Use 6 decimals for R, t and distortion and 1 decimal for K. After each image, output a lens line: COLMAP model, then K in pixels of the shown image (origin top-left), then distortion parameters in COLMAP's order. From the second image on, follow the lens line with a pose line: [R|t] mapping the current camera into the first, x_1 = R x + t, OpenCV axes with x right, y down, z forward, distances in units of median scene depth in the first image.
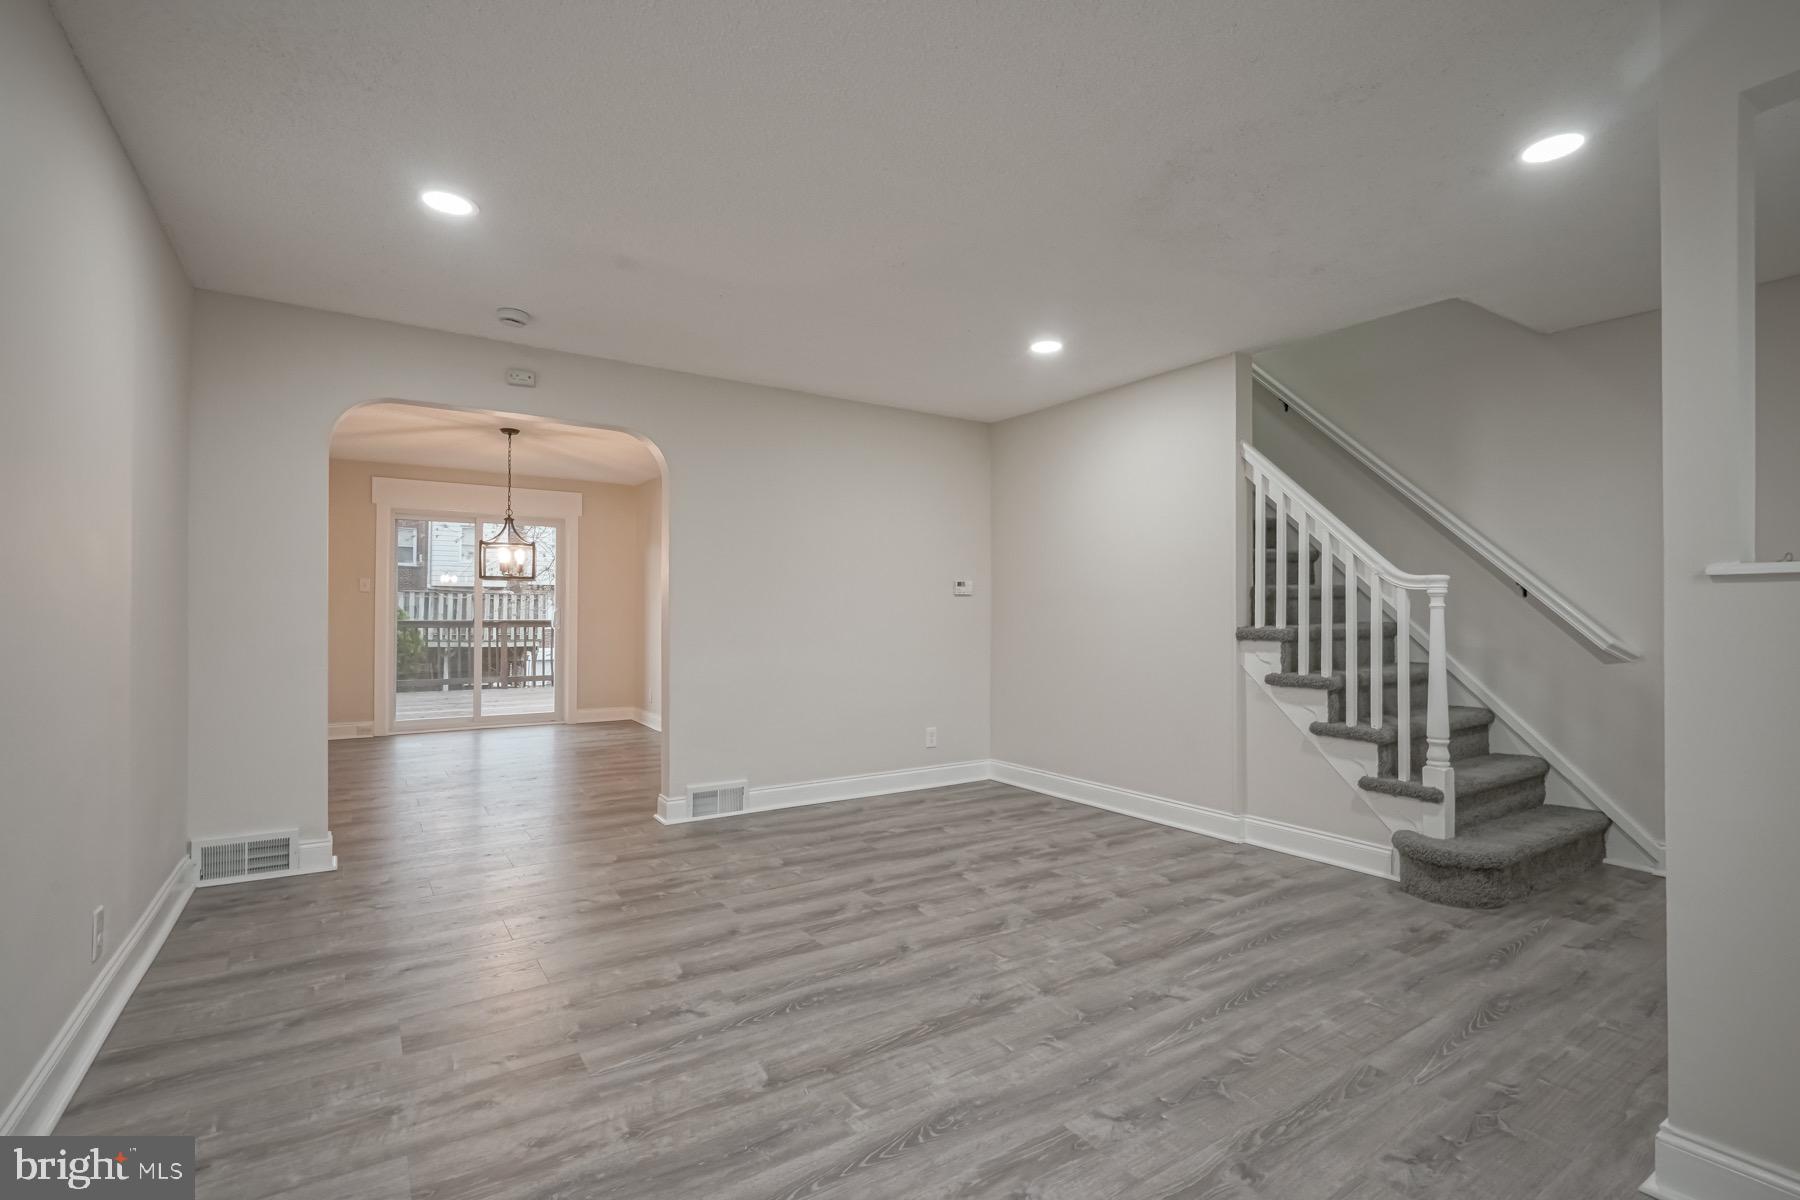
lens RADIAL K [[849.3, 0, 899.5], [0, 849.3, 606.5], [0, 0, 1]] dist [-0.000729, -0.000256]
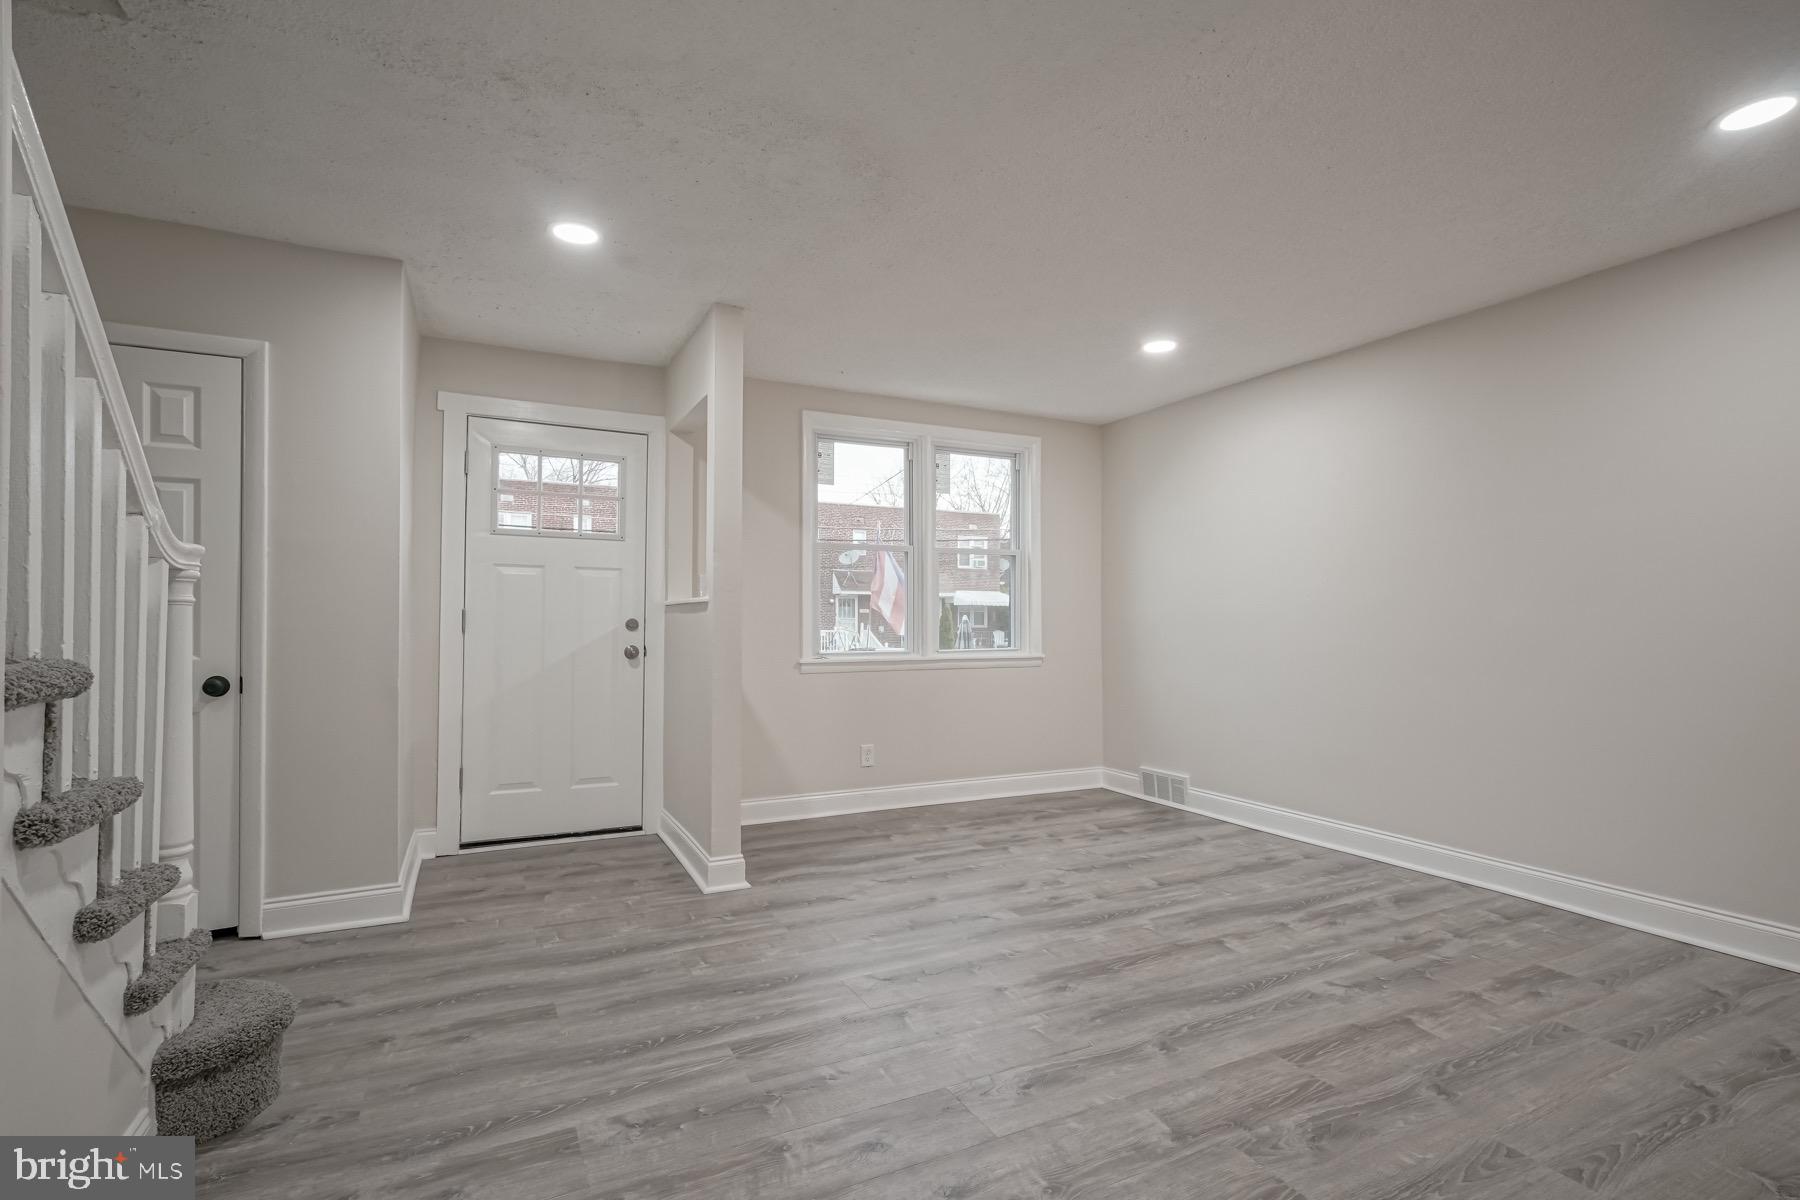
lens RADIAL K [[849.3, 0, 901.3], [0, 849.3, 605.9], [0, 0, 1]] dist [-0.000729, -0.000256]
pose [[-0.992563, -0.002136, 0.121715, 0.169206], [-0.005118, 0.999694, -0.024195, 0.030006], [-0.121627, -0.024638, -0.992270, 2.046498]]
